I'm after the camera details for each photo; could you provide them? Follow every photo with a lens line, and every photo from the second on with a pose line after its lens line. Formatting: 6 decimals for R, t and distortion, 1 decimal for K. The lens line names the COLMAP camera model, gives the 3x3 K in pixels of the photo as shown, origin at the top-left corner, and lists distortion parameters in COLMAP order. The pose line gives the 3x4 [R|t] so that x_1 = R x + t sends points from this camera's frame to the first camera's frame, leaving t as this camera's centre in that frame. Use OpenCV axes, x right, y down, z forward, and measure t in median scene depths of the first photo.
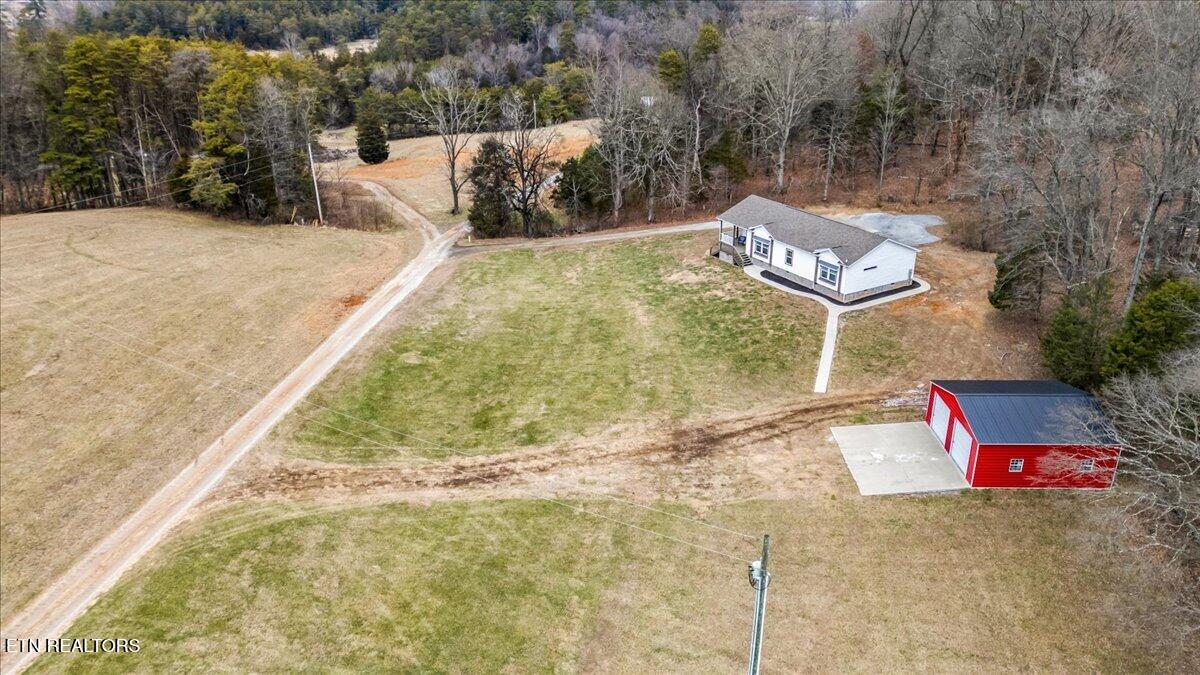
lens RADIAL K [[865.2, 0, 599.8], [0, 865.2, 334.6], [0, 0, 1]] dist [0.071390, -0.043699]
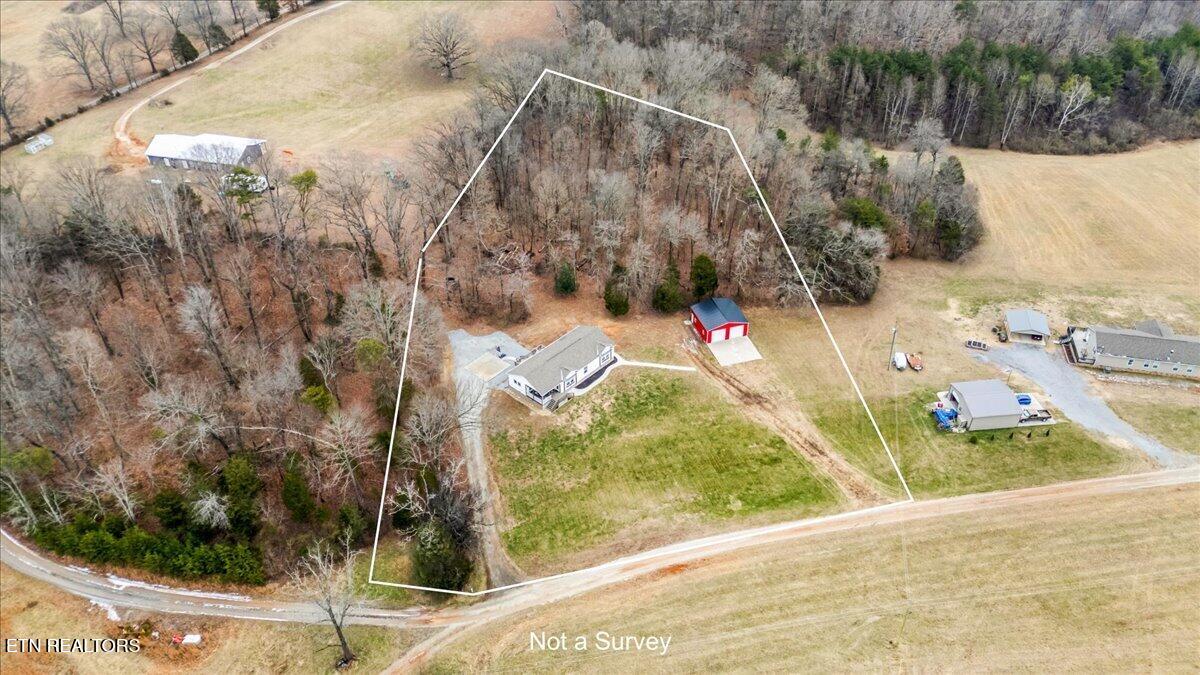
lens RADIAL K [[865.2, 0, 594.4], [0, 865.2, 335.3], [0, 0, 1]] dist [0.071390, -0.043699]
pose [[-0.292538, -0.568778, 0.768709, -1.509671], [0.392938, 0.661373, 0.638894, -1.697640], [-0.871792, 0.488956, 0.030018, 1.161329]]
